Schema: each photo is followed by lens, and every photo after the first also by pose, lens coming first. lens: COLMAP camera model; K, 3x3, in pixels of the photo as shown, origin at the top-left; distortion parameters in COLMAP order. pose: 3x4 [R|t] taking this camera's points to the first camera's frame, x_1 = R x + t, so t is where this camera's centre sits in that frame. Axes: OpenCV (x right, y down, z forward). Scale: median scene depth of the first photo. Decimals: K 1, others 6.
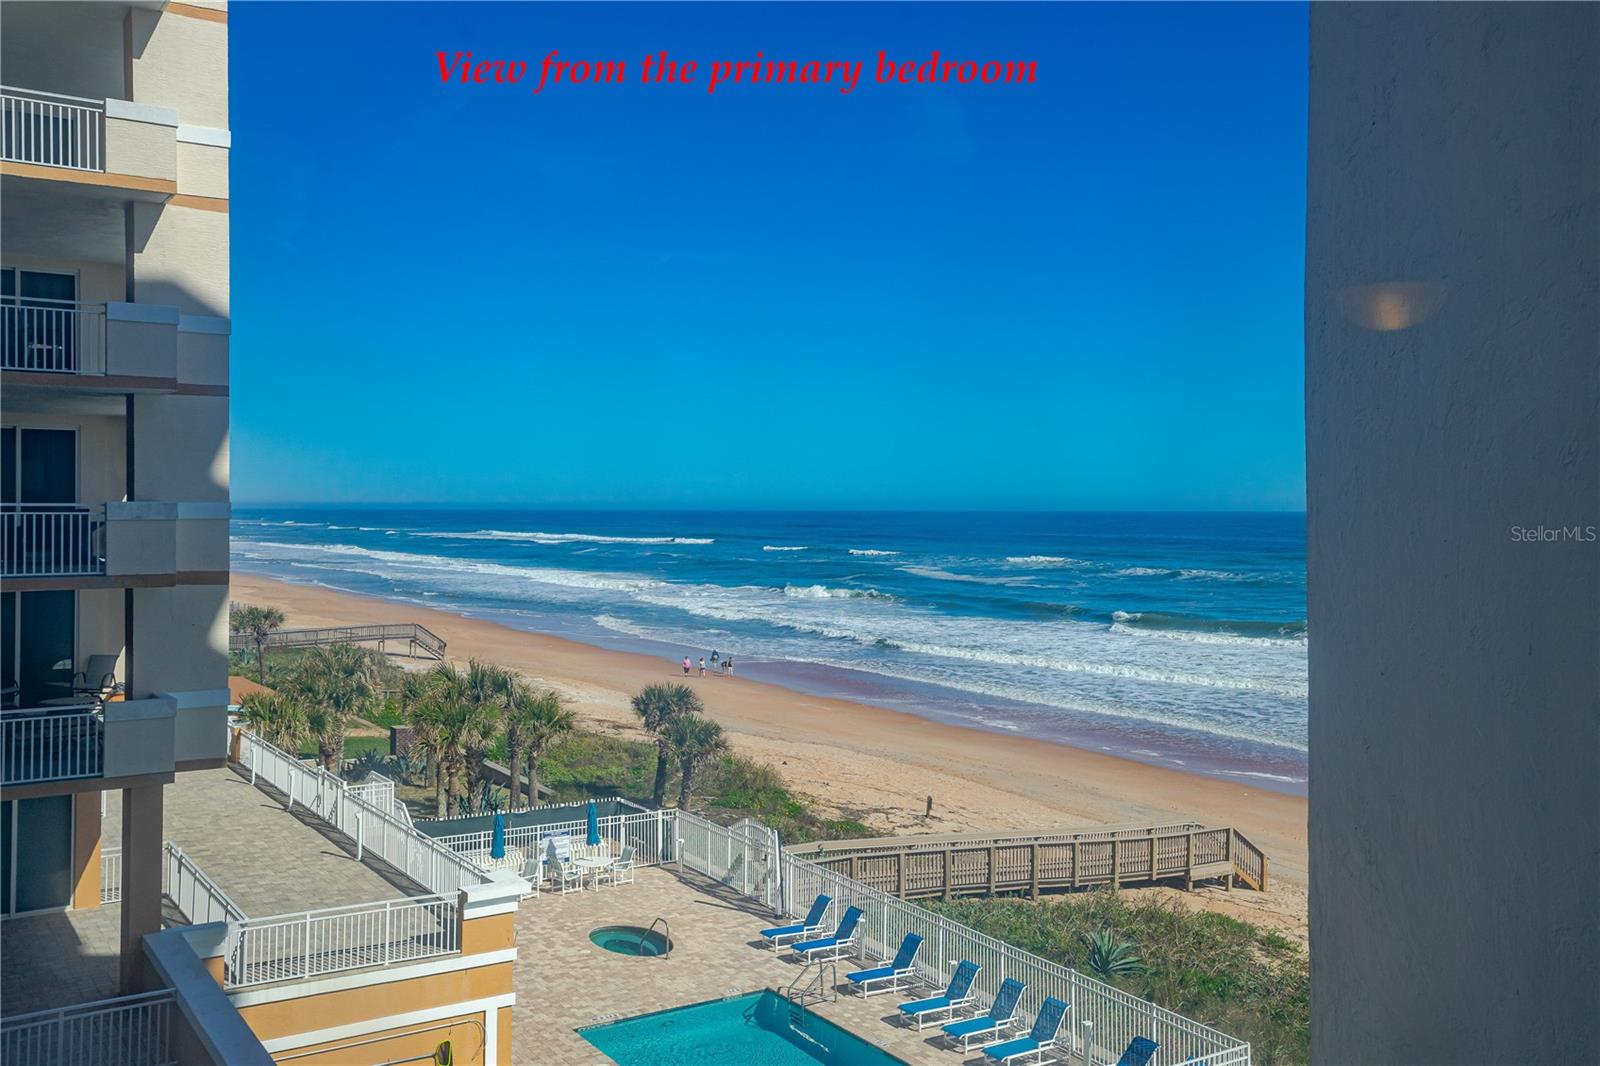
lens RADIAL K [[1487.9, 0, 838.1], [0, 1487.9, 574.8], [0, 0, 1]] dist [0.090034, 0.000000]
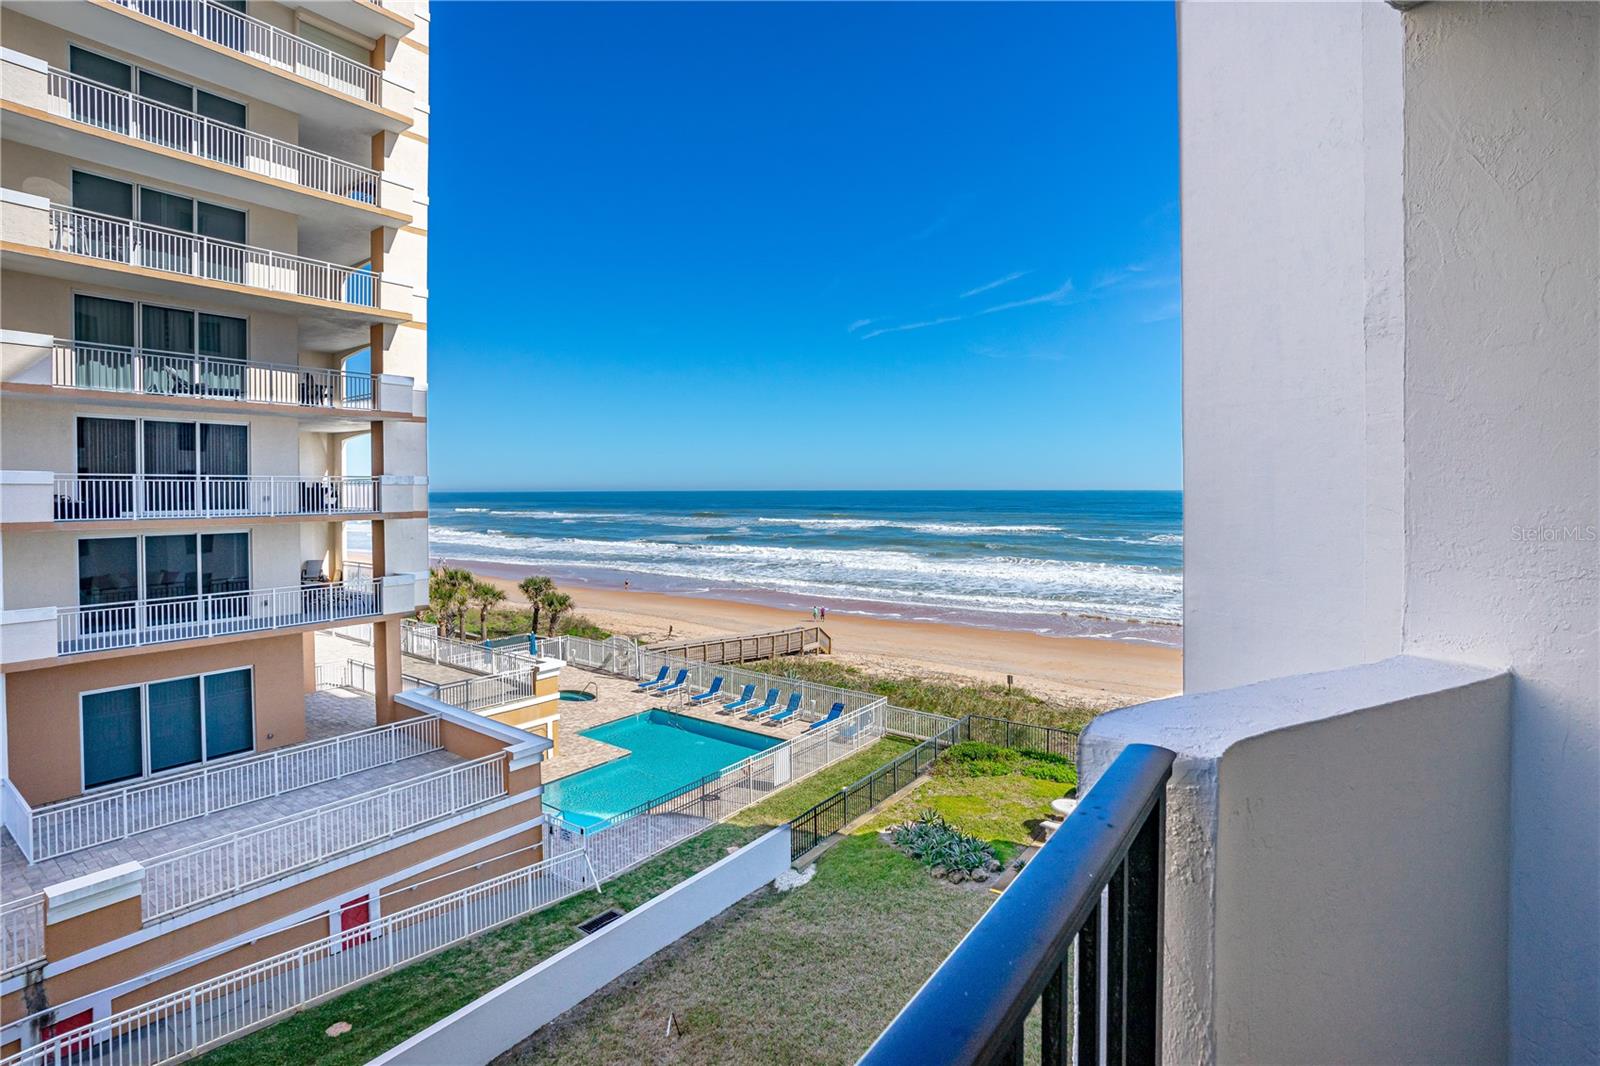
lens RADIAL K [[742.1, 0, 849.0], [0, 742.1, 555.2], [0, 0, 1]] dist [-0.013269, 0.004486]
pose [[0.926562, -0.034200, 0.374583, -0.176507], [0.017739, 0.998723, 0.047305, 0.012966], [-0.375722, -0.037187, 0.925986, -0.076257]]
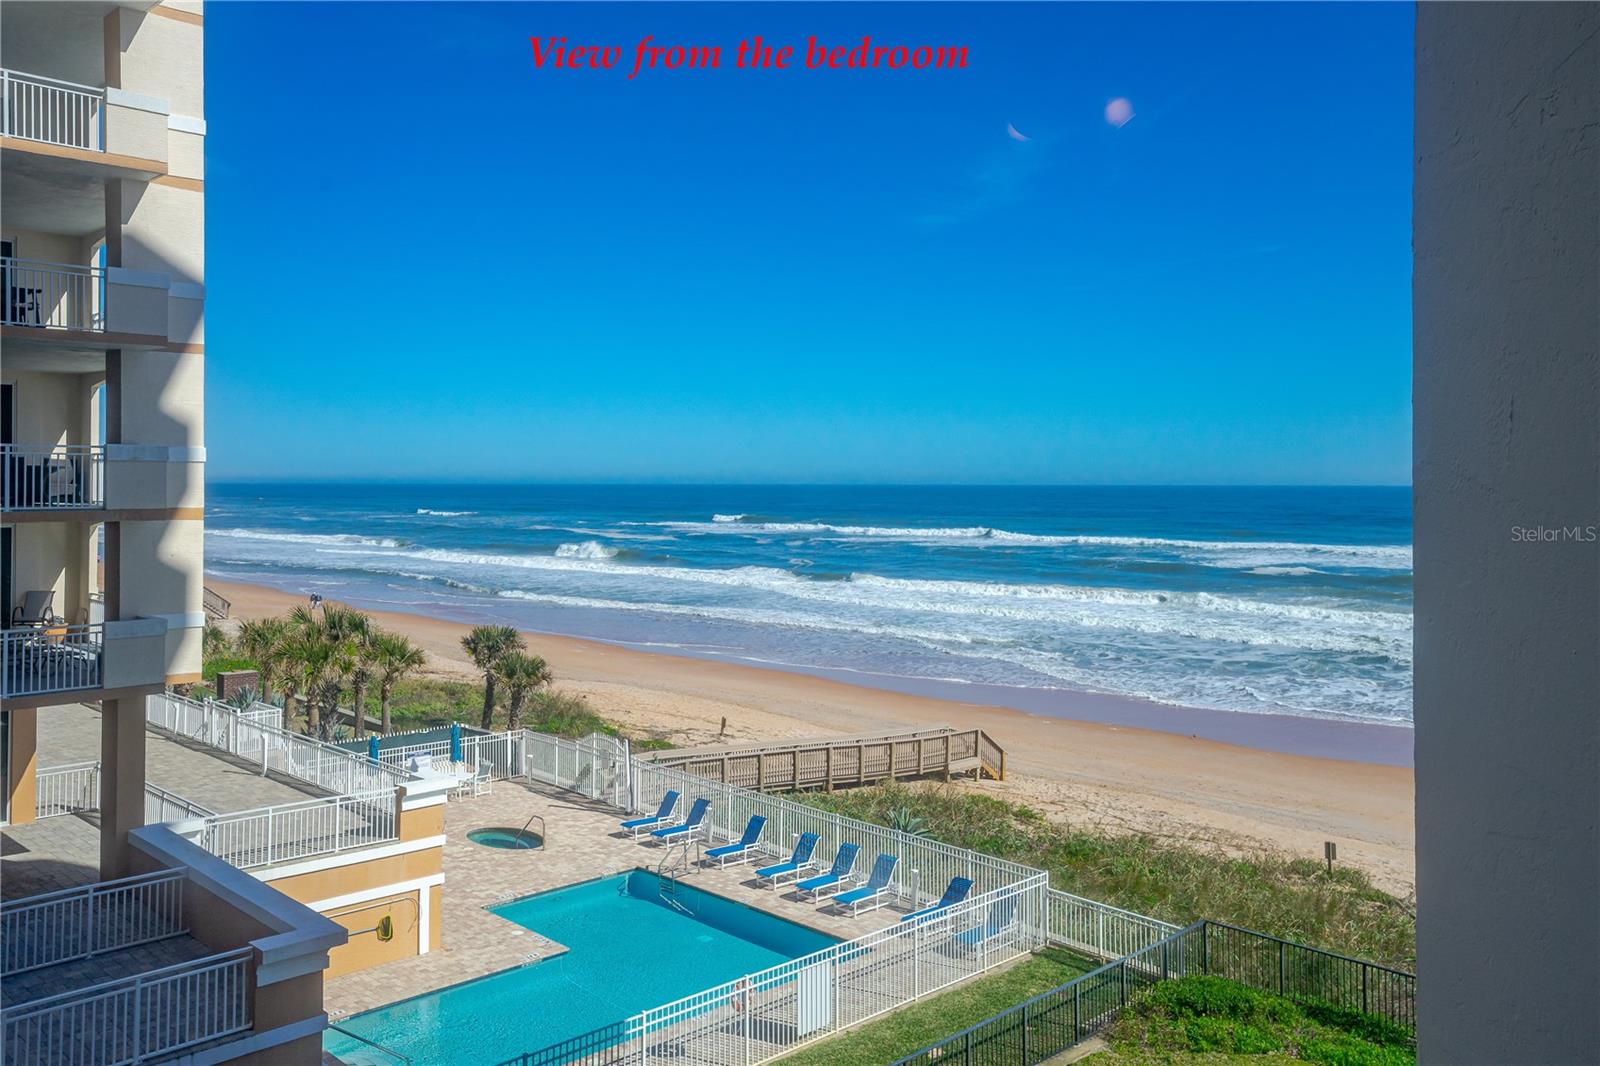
lens RADIAL K [[1315.3, 0, 847.3], [0, 1315.3, 543.9], [0, 0, 1]] dist [0.075034, 0.011577]
pose [[0.980418, -0.009960, 0.196676, -0.087186], [0.009167, 0.999946, 0.004943, 0.016468], [-0.196715, -0.003043, 0.980456, -0.057697]]
